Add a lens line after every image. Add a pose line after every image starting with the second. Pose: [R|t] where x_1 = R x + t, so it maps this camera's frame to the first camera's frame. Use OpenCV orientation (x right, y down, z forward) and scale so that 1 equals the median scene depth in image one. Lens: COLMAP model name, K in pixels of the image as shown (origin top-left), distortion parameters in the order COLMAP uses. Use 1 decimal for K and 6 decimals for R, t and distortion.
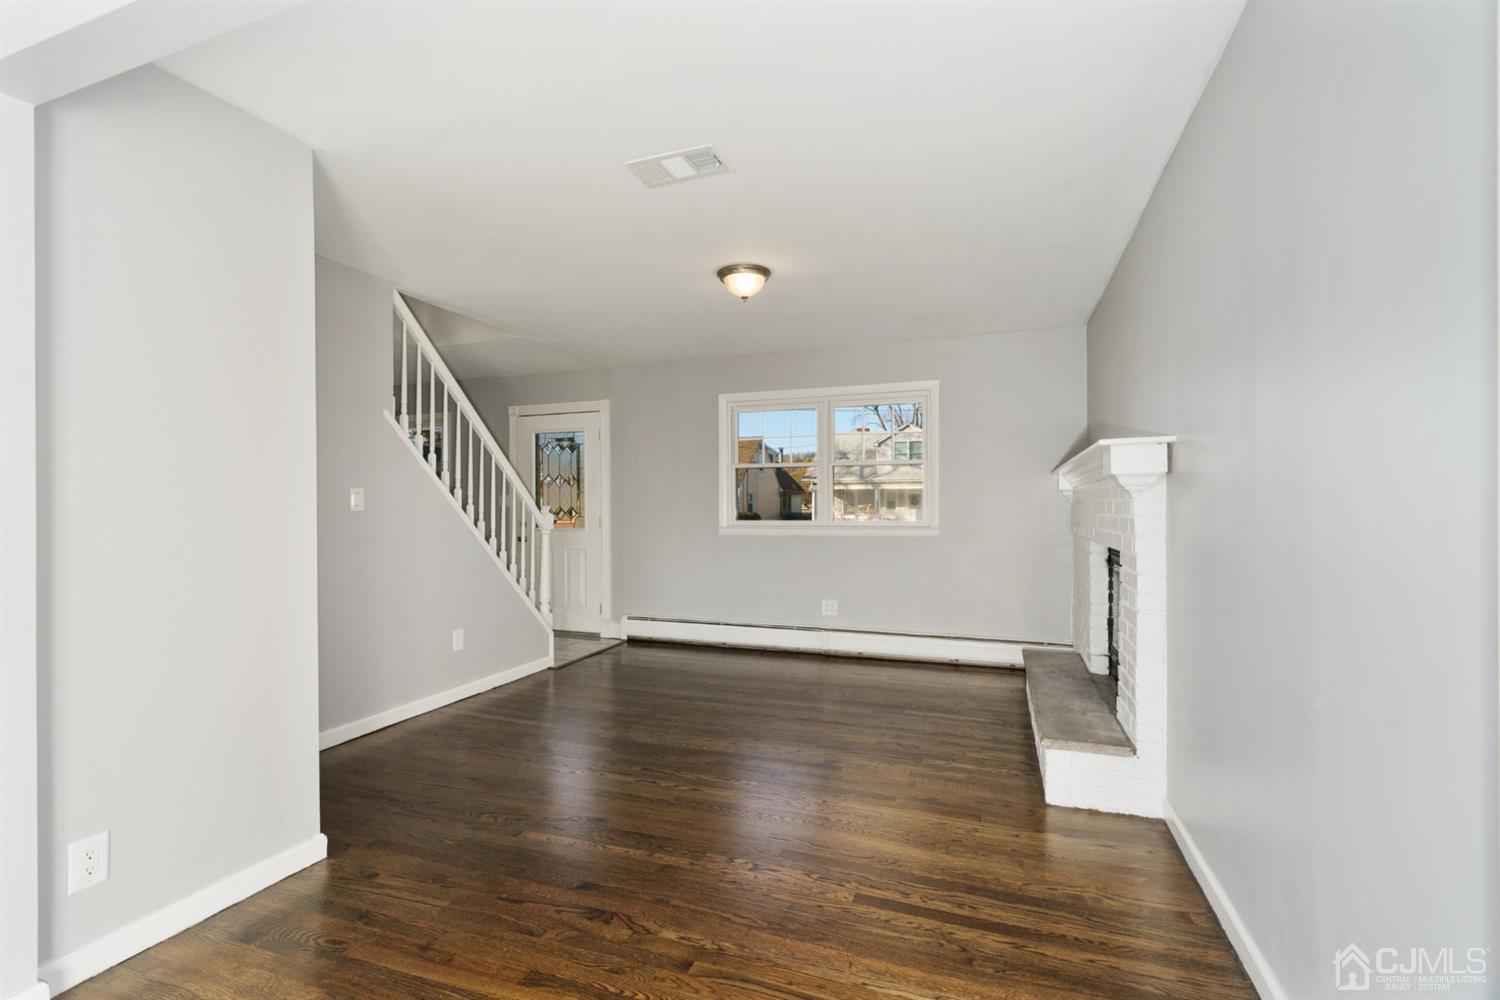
lens RADIAL K [[677.2, 0, 754.8], [0, 677.2, 503.4], [0, 0, 1]] dist [-0.003504, 0.000773]
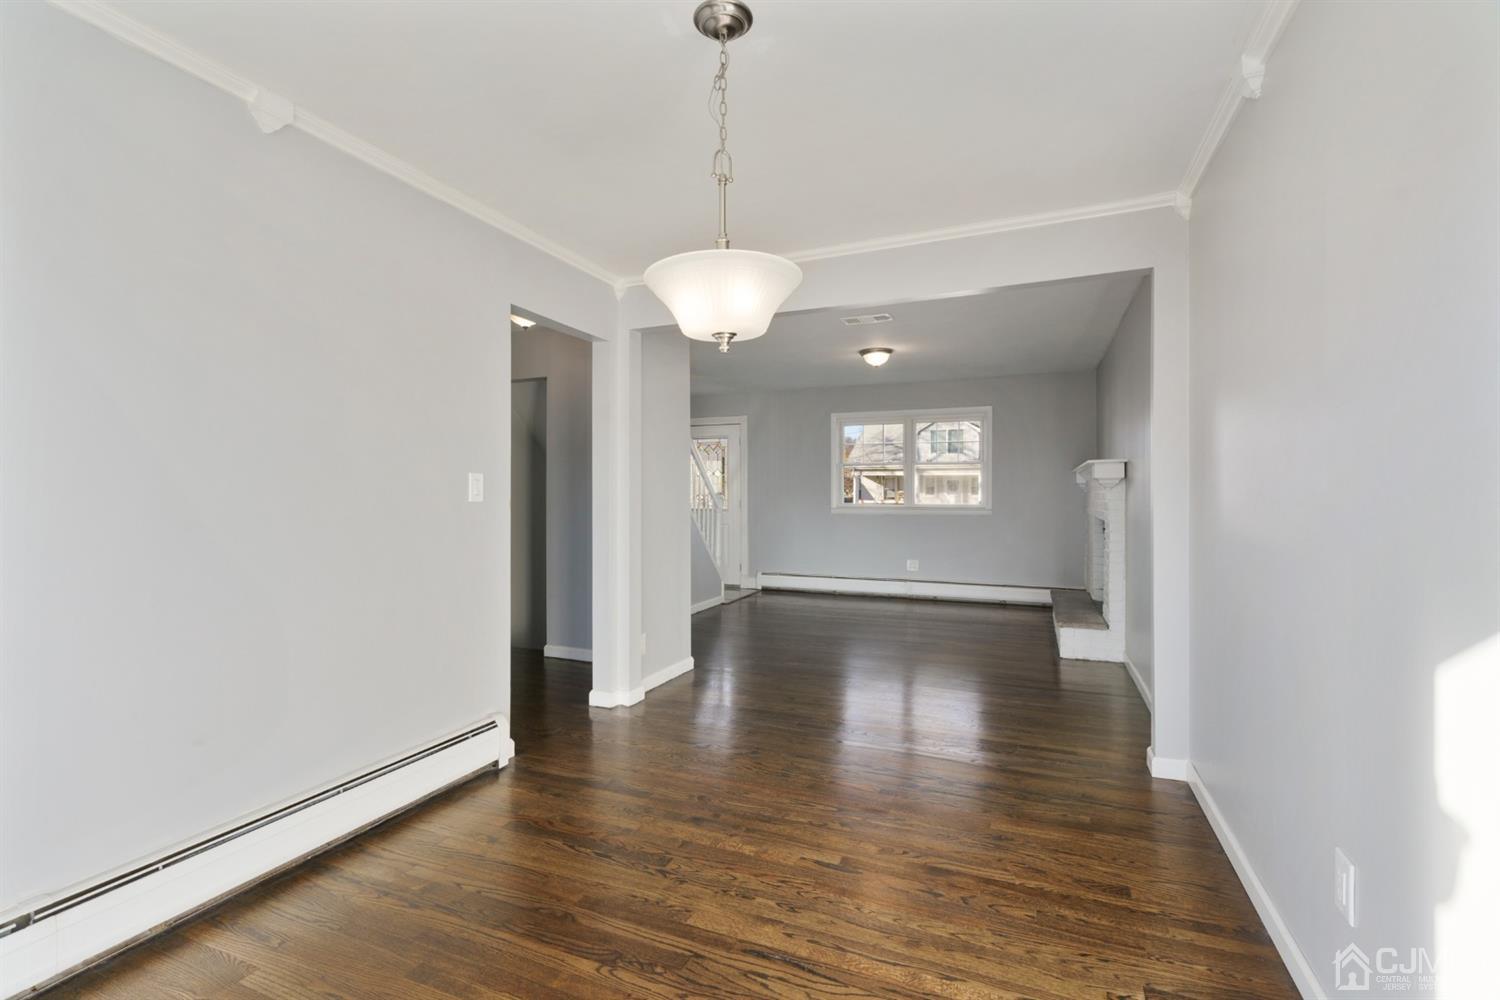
lens RADIAL K [[677.2, 0, 758.8], [0, 677.2, 492.0], [0, 0, 1]] dist [-0.003504, 0.000773]
pose [[0.999203, 0.003241, -0.039774, -0.157926], [-0.003029, 0.999981, 0.005392, -0.005458], [0.039791, -0.005268, 0.999194, -0.434092]]
